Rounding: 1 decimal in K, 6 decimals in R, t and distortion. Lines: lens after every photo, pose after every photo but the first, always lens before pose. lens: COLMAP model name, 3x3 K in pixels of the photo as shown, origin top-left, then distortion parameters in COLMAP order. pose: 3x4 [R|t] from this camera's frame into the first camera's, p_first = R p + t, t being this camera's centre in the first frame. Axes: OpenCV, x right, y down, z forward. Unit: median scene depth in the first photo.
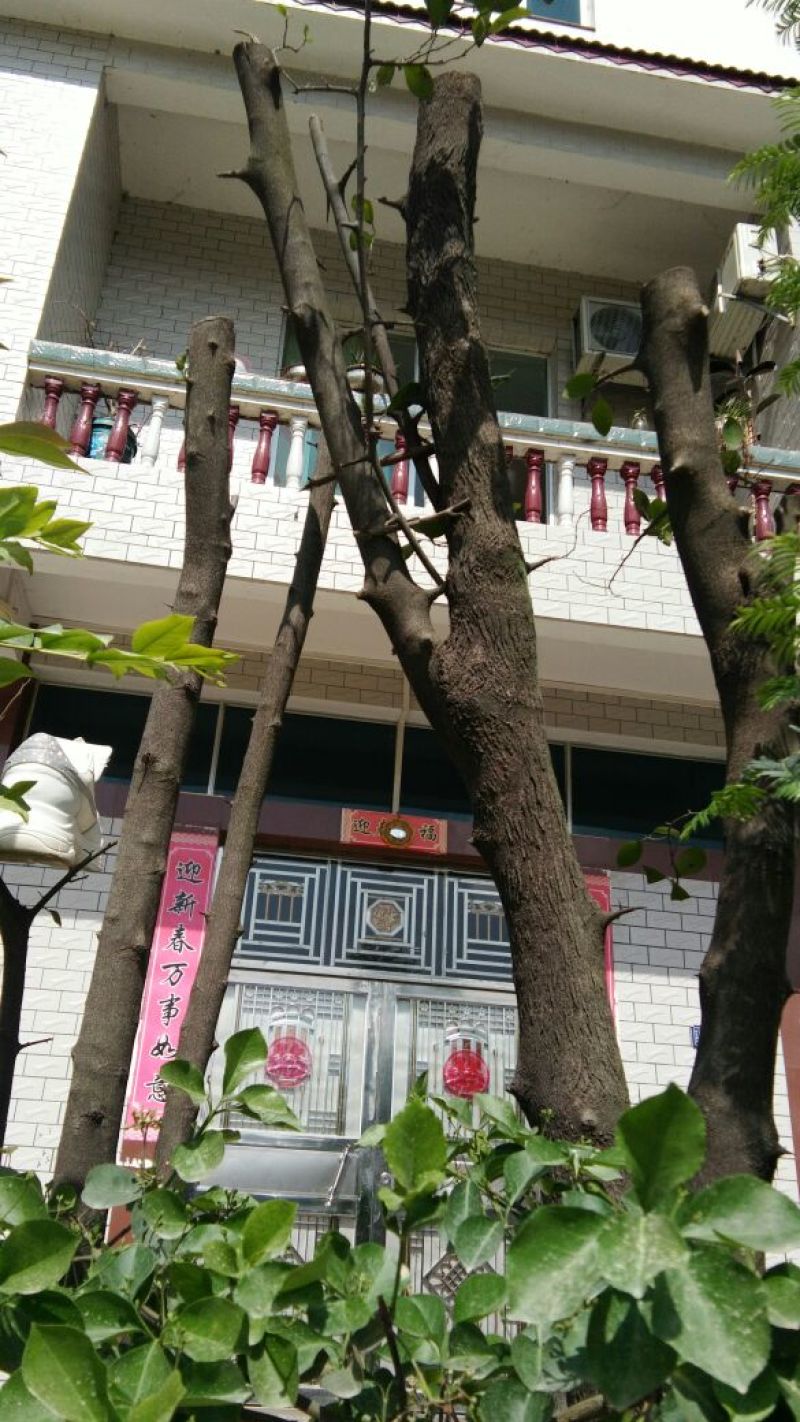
lens RADIAL K [[1096.6, 0, 400.0], [0, 1096.6, 711.0], [0, 0, 1]] dist [0.068456, -0.086987]
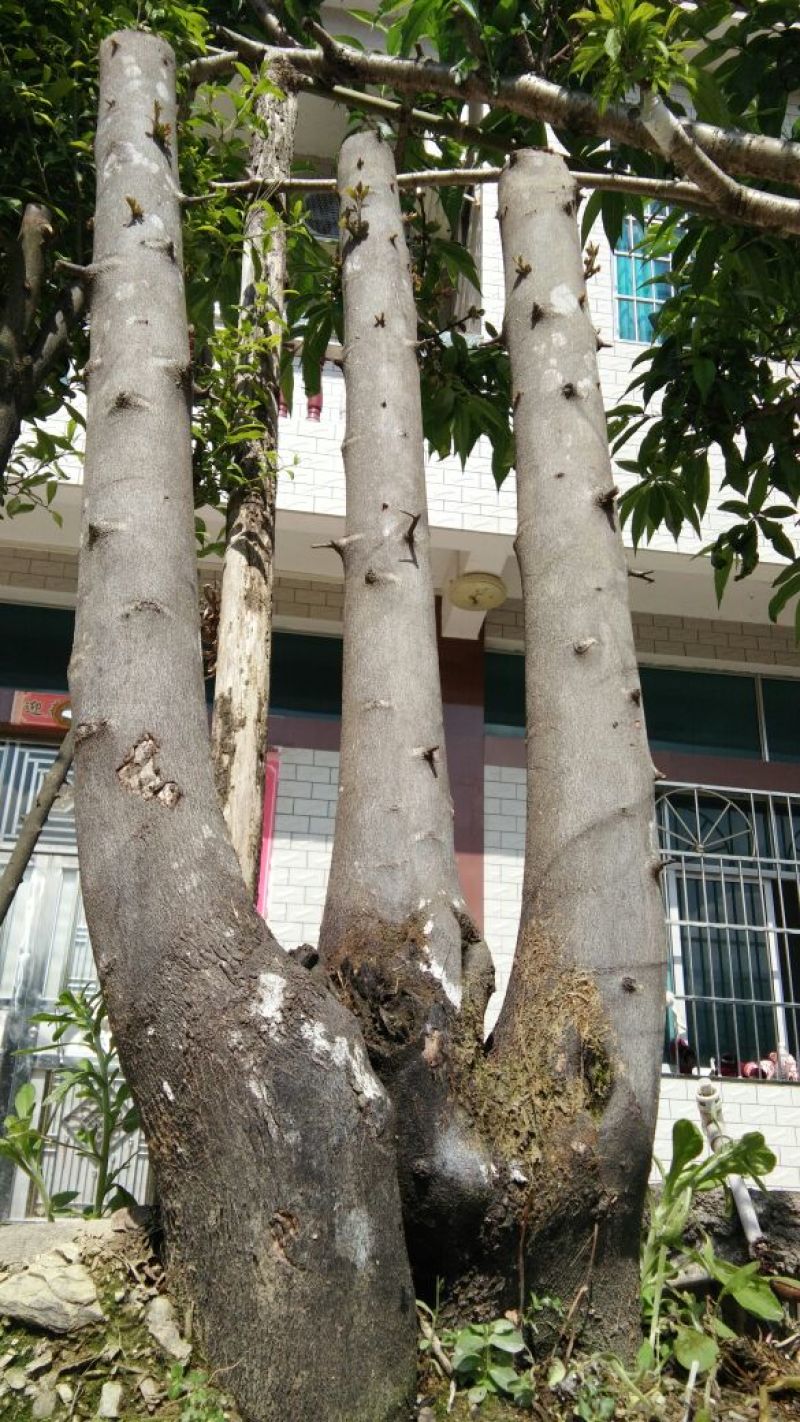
lens RADIAL K [[1029.4, 0, 400.5], [0, 1029.4, 727.4], [0, 0, 1]] dist [0.010671, 0.001799]
pose [[0.999795, -0.012396, 0.015984, 1.772474], [0.010813, 0.995363, 0.095584, 0.206580], [-0.017095, -0.095391, 0.995293, 0.183457]]
